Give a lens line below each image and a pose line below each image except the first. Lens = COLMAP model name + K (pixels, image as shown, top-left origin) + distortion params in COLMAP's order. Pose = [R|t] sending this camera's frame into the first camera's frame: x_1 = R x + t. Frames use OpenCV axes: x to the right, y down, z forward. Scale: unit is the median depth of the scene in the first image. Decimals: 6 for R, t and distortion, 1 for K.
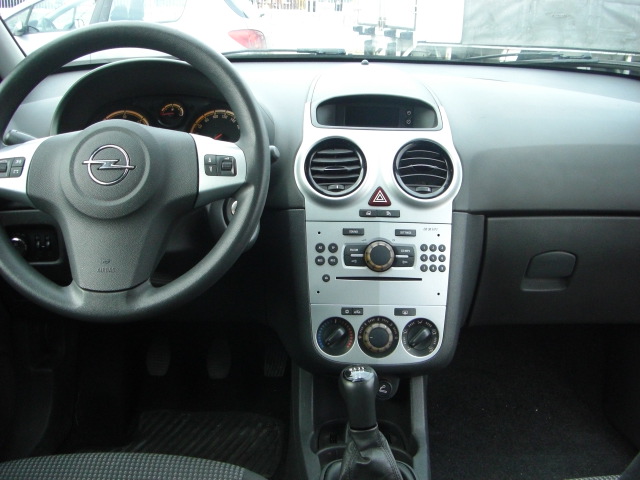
lens RADIAL K [[711.9, 0, 319.7], [0, 711.9, 238.6], [0, 0, 1]] dist [-0.144409, 0.000000]
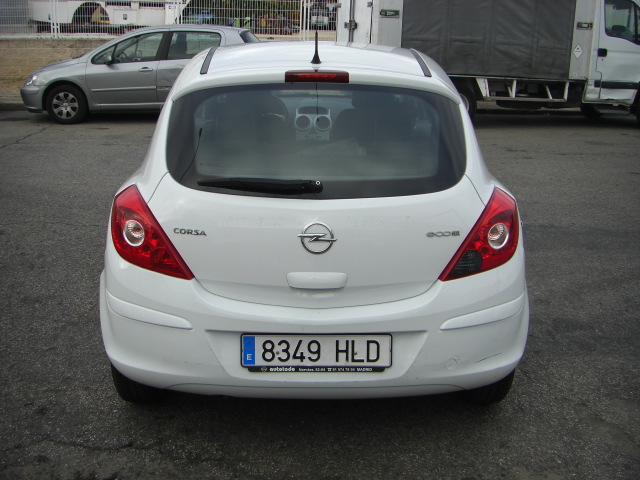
lens RADIAL K [[711.9, 0, 320.3], [0, 711.9, 239.7], [0, 0, 1]] dist [-0.144409, 0.000000]
pose [[0.999984, 0.001323, 0.005522, 0.108328], [-0.001249, 0.999910, -0.013381, 0.701839], [-0.005540, 0.013374, 0.999895, -3.476830]]
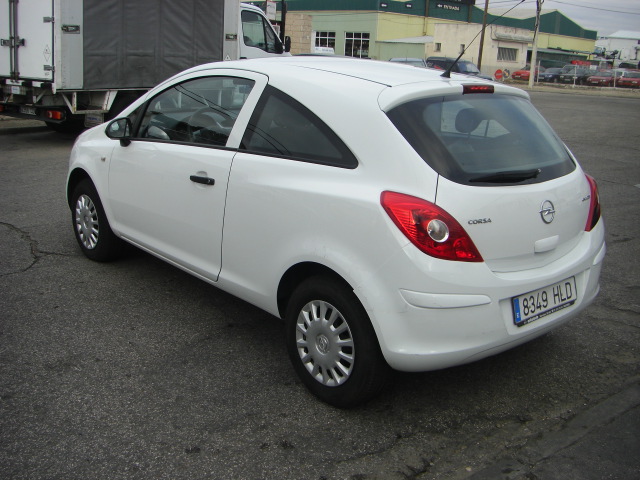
lens RADIAL K [[711.9, 0, 314.6], [0, 711.9, 237.9], [0, 0, 1]] dist [-0.144409, 0.000000]
pose [[0.770004, -0.154975, 0.618932, -2.450949], [0.175013, 0.984148, 0.028691, 0.521964], [-0.613567, 0.086229, 0.784920, -2.905473]]
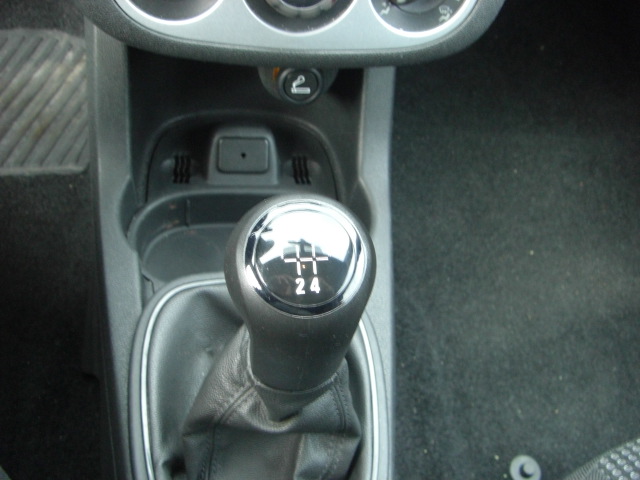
lens RADIAL K [[711.9, 0, 316.6], [0, 711.9, 239.9], [0, 0, 1]] dist [-0.144409, 0.000000]
pose [[0.989761, 0.003538, 0.142690, 0.043375], [-0.090802, 0.786926, 0.610329, 0.038485], [-0.110127, -0.617037, 0.779190, 0.659412]]
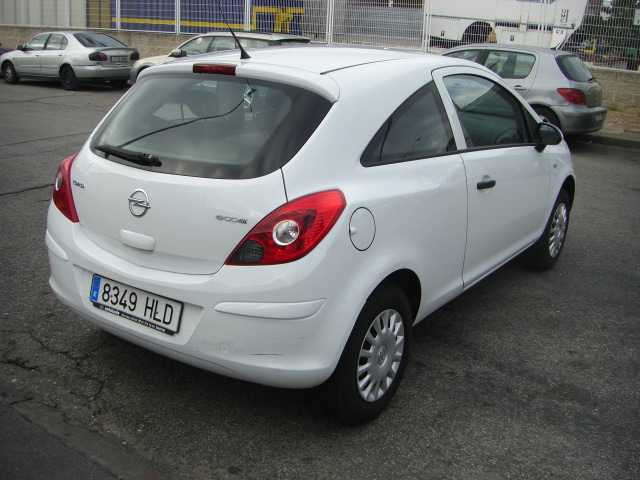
lens RADIAL K [[711.9, 0, 318.0], [0, 711.9, 238.5], [0, 0, 1]] dist [-0.144409, 0.000000]
pose [[0.815090, 0.179885, -0.550699, 2.084455], [-0.205926, 0.978455, 0.014821, 0.619560], [0.541500, 0.101323, 0.834572, -3.005712]]
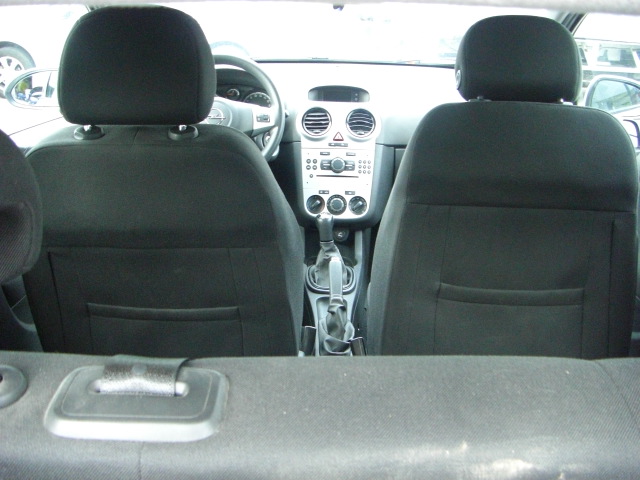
lens RADIAL K [[711.9, 0, 319.0], [0, 711.9, 240.9], [0, 0, 1]] dist [-0.144409, 0.000000]
pose [[0.999906, 0.008652, -0.010674, 0.053605], [-0.008256, 0.999295, 0.036628, 0.164283], [0.010984, -0.036537, 0.999272, -1.022771]]
